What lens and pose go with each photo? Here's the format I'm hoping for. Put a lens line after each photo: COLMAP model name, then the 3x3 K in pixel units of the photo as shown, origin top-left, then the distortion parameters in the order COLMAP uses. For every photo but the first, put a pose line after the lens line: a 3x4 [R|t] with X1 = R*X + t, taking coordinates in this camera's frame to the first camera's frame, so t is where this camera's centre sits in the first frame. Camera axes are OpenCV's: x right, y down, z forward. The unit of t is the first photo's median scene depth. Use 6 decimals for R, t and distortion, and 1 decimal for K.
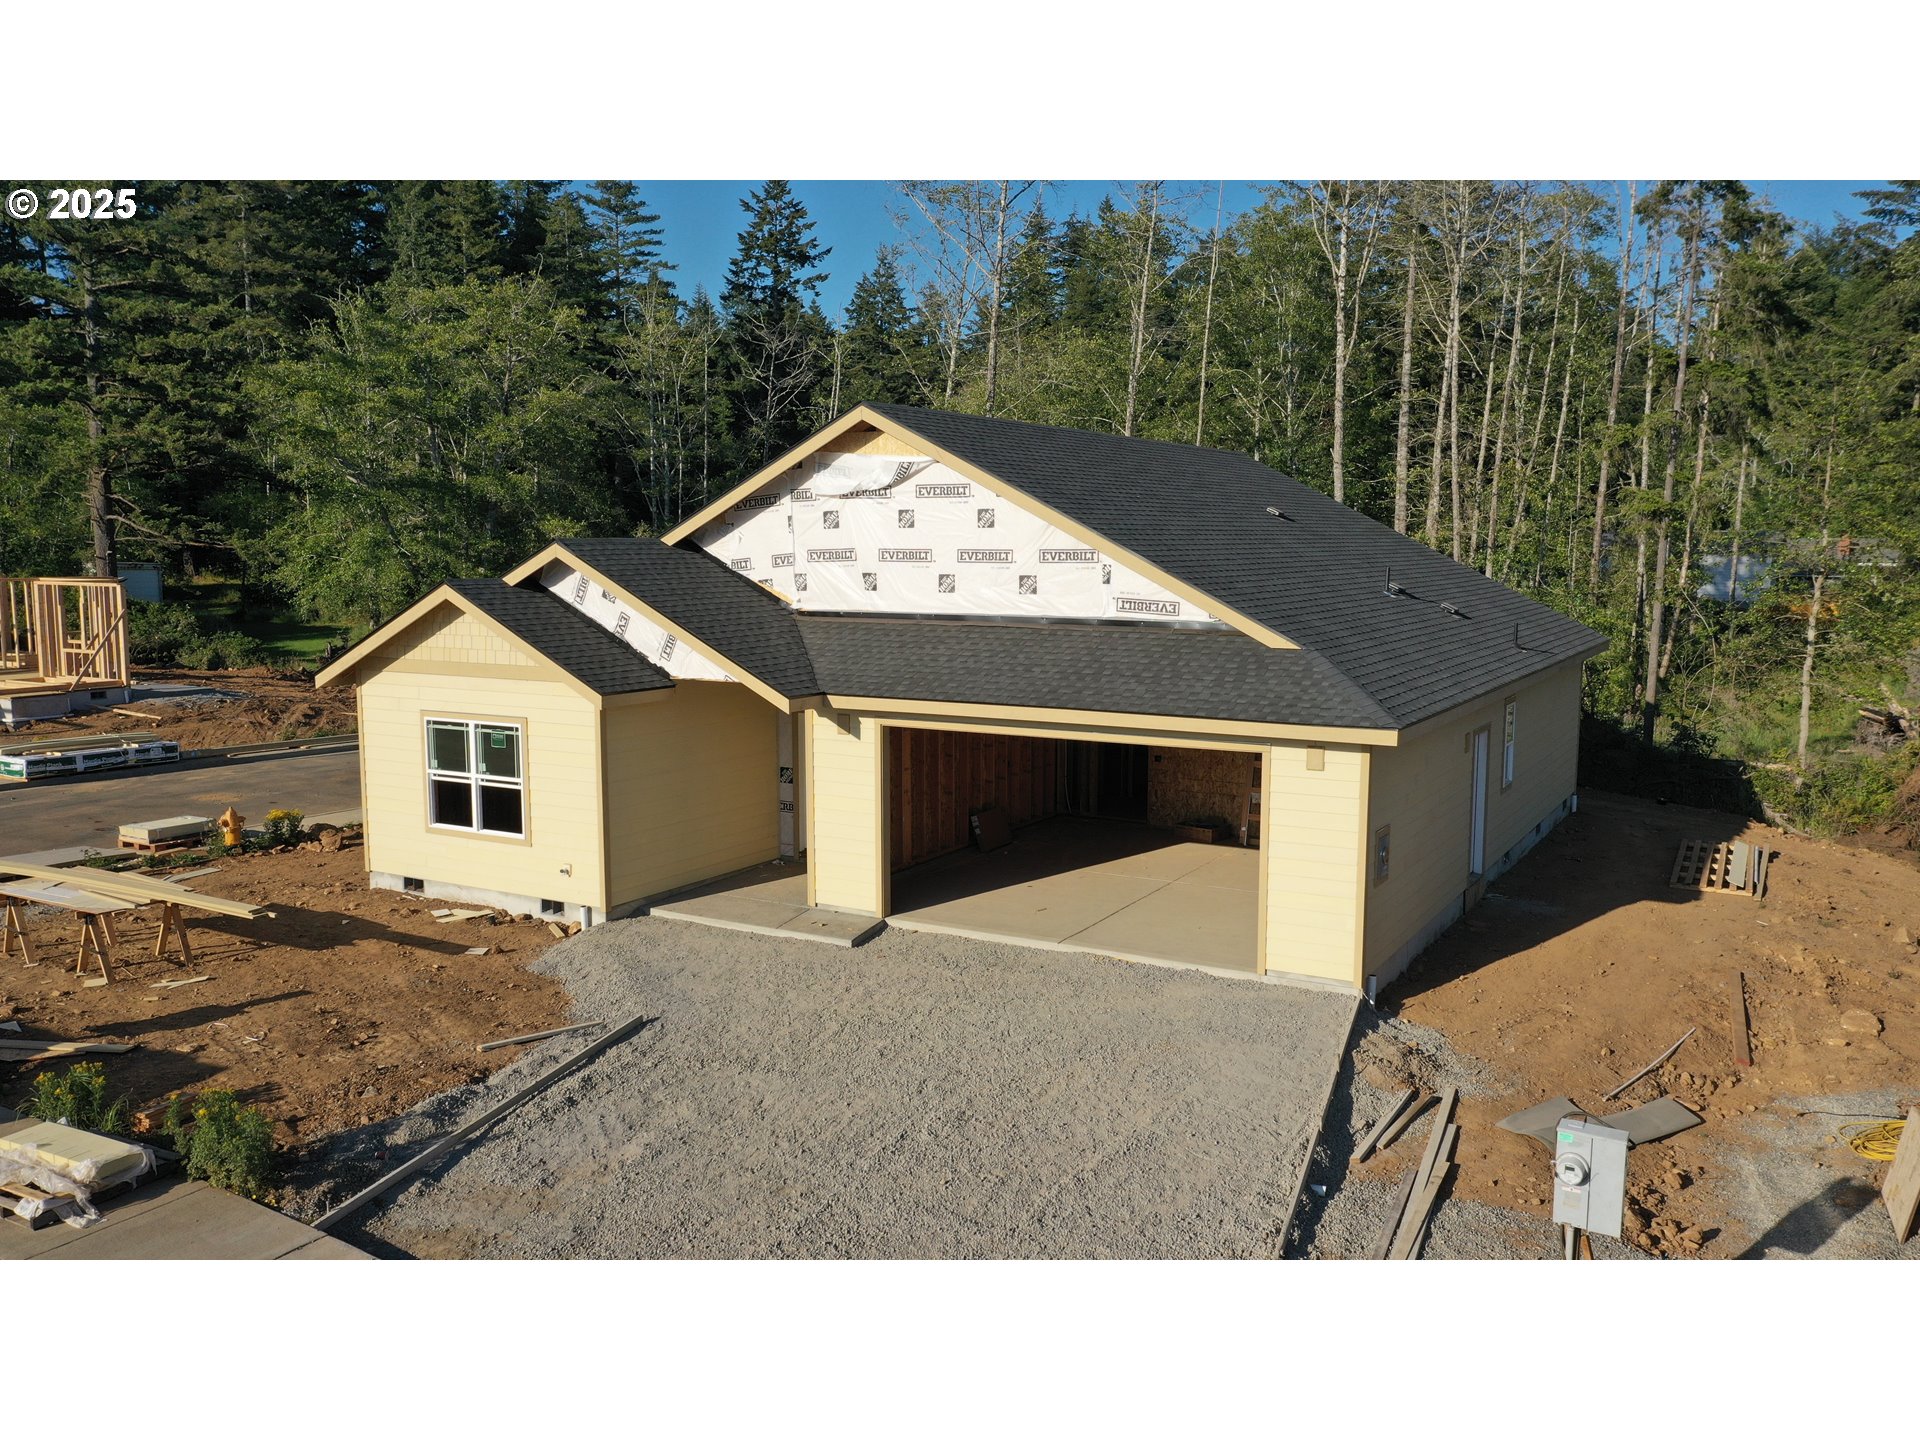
lens RADIAL K [[1498.2, 0, 966.7], [0, 1498.2, 717.5], [0, 0, 1]] dist [-0.000384, -0.001539]
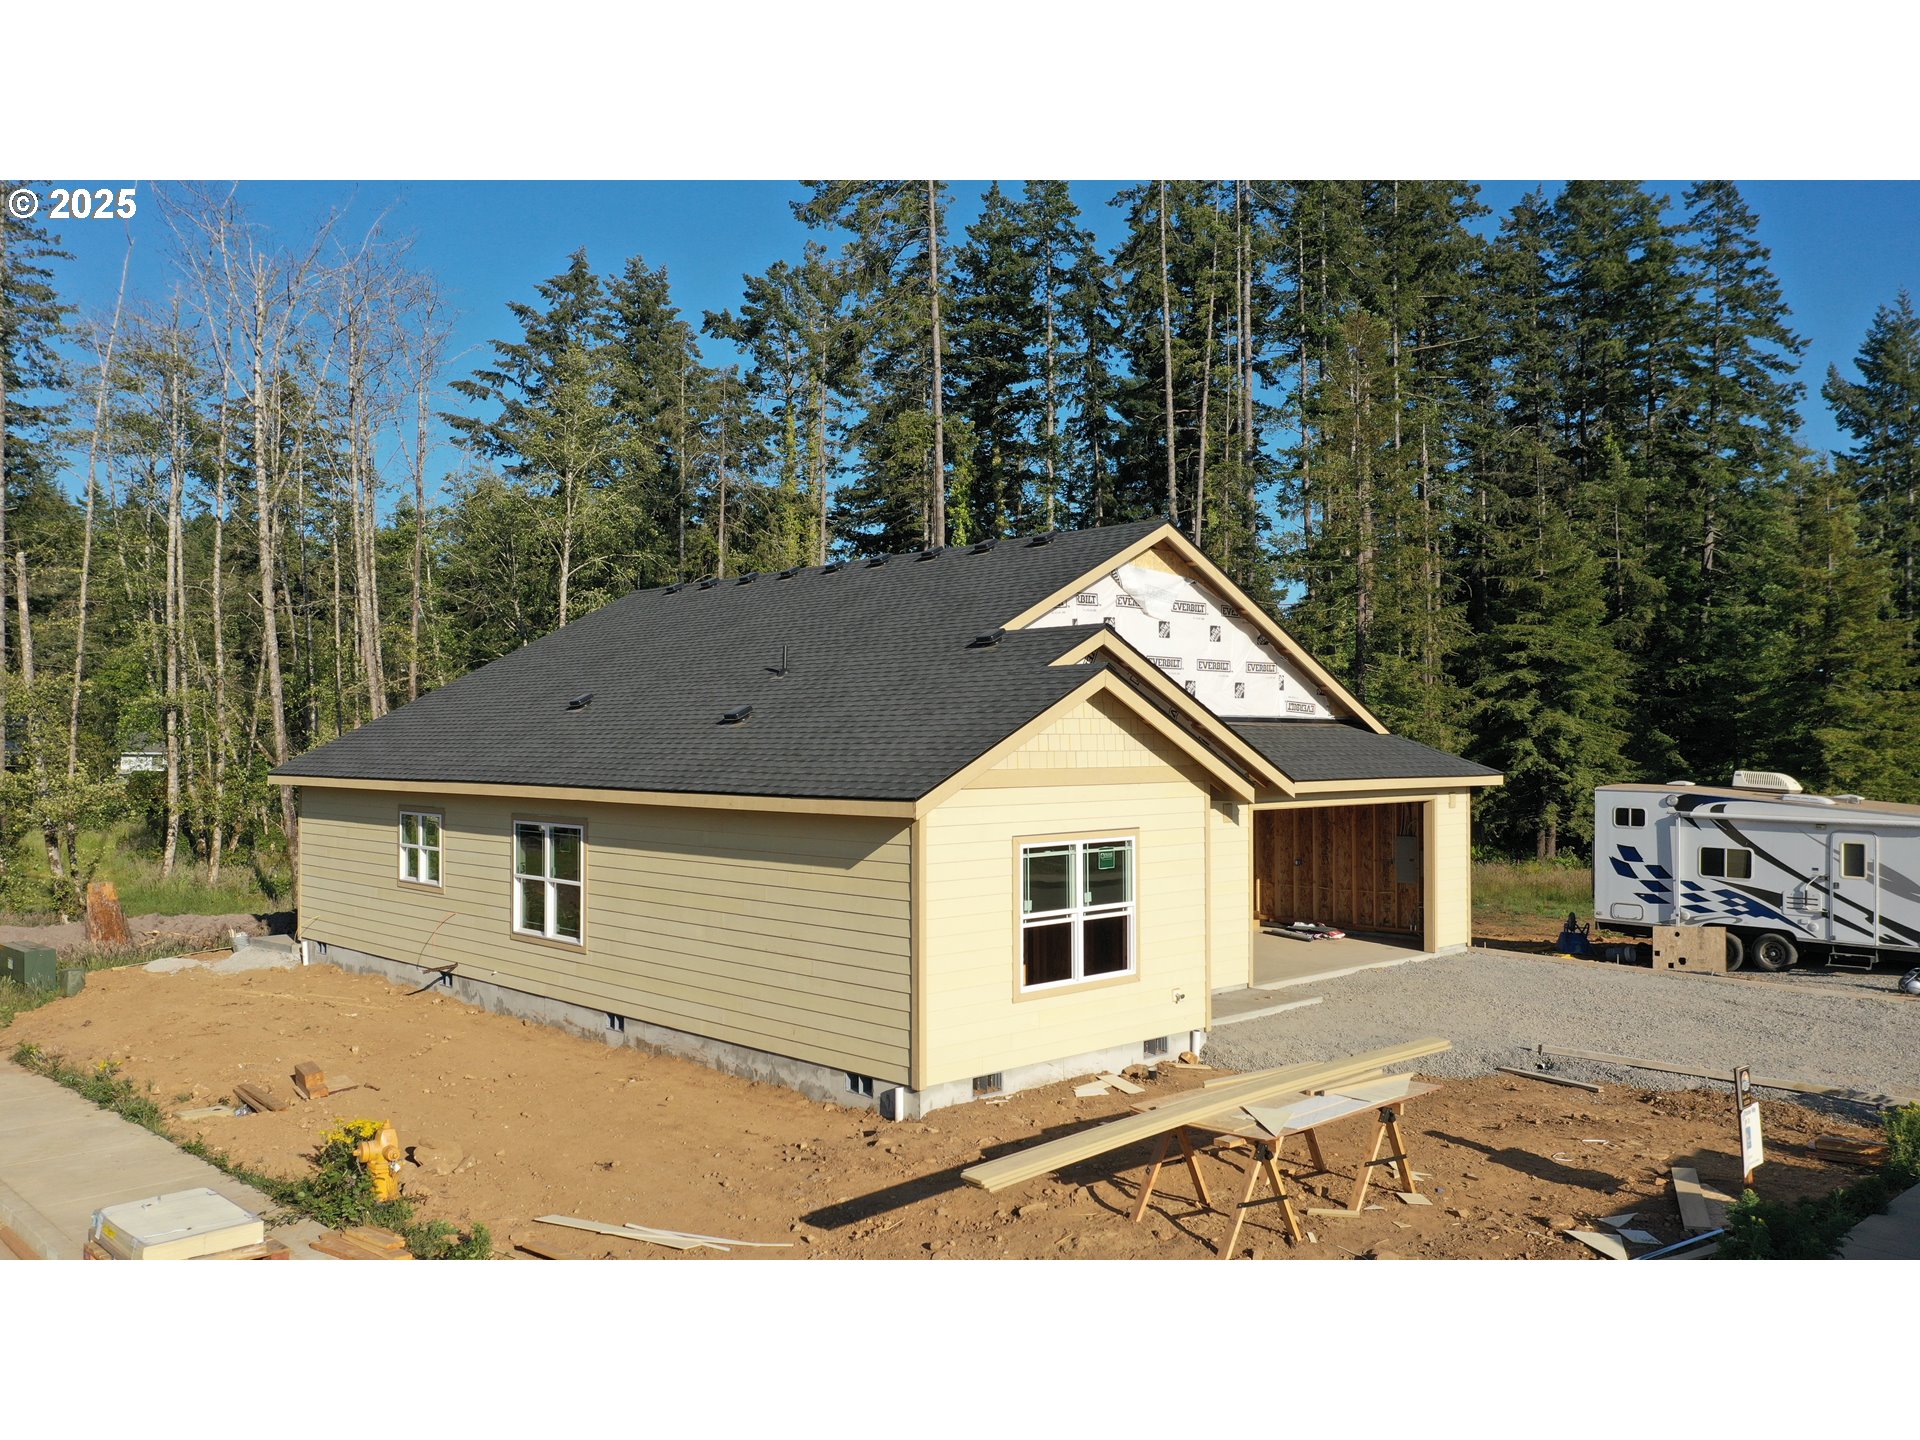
lens RADIAL K [[1498.2, 0, 967.3], [0, 1498.2, 727.1], [0, 0, 1]] dist [-0.000384, -0.001539]
pose [[0.276192, 0.008406, 0.961066, -1.126307], [0.105944, 0.993602, -0.039137, -0.033329], [-0.955245, 0.112628, 0.273535, 0.839073]]
